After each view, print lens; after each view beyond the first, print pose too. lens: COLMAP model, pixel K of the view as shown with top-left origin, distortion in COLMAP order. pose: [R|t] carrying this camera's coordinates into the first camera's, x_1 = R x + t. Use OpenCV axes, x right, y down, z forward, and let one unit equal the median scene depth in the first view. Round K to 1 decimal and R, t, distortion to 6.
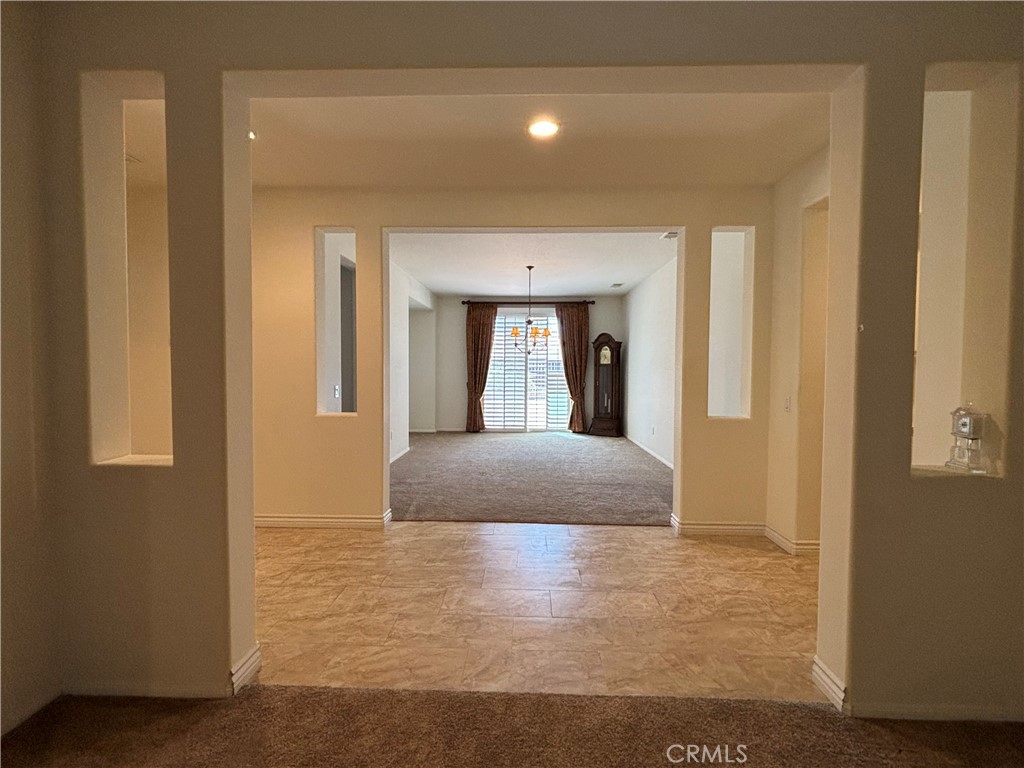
lens RADIAL K [[482.0, 0, 512.0], [0, 482.0, 384.0], [0, 0, 1]] dist [0.019314, -0.000706]
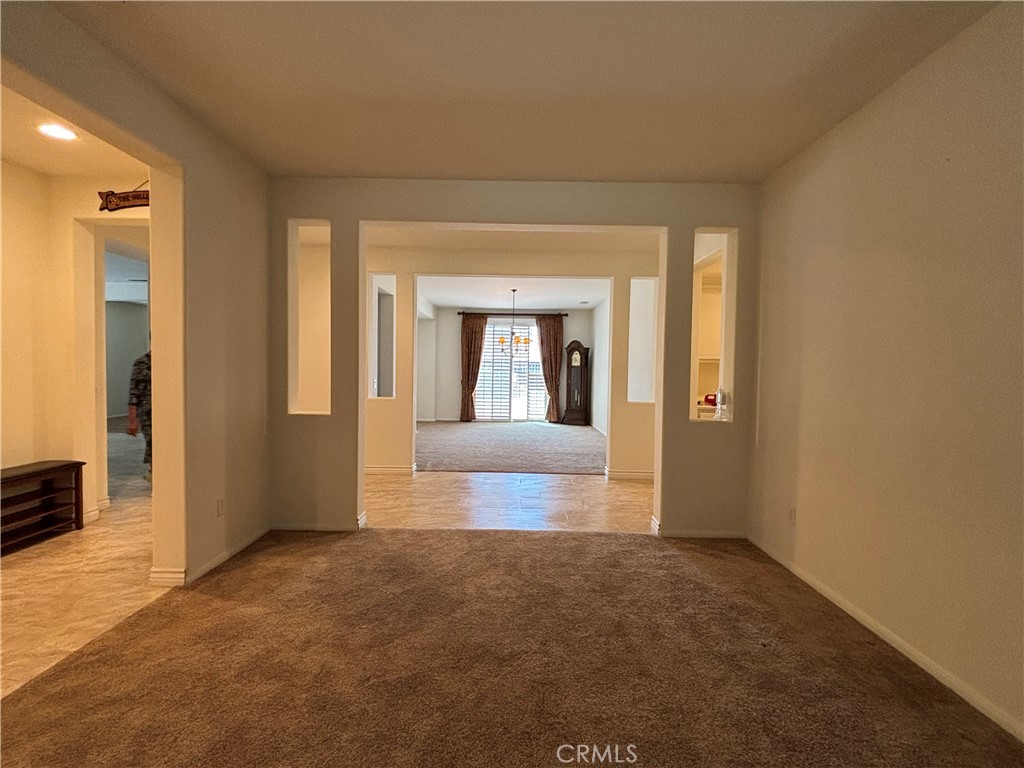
lens RADIAL K [[482.0, 0, 512.0], [0, 482.0, 384.0], [0, 0, 1]] dist [0.019314, -0.000706]
pose [[0.999548, 0.009993, 0.028351, -0.001393], [-0.009957, 0.999949, -0.001390, 0.007293], [-0.028363, 0.001107, 0.999597, -0.205270]]
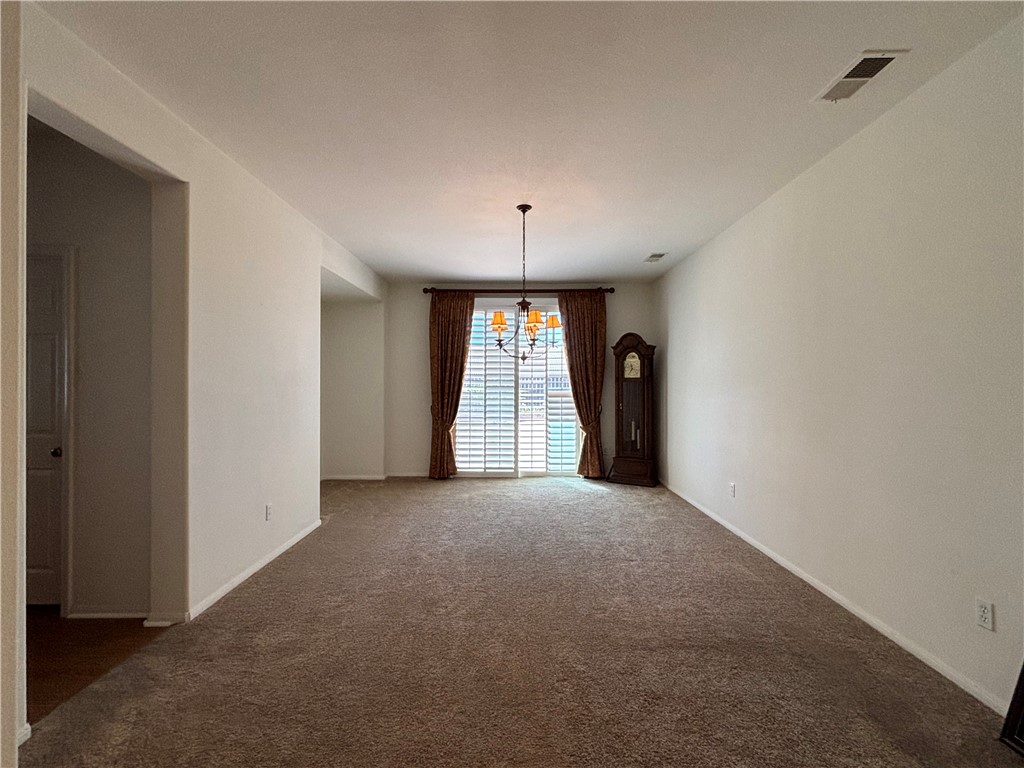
lens RADIAL K [[482.0, 0, 512.0], [0, 482.0, 384.0], [0, 0, 1]] dist [0.019314, -0.000706]
pose [[0.999680, -0.004045, 0.024957, 0.005719], [0.004891, 0.999412, -0.033924, -0.010677], [-0.024806, 0.034035, 0.999113, 0.313295]]
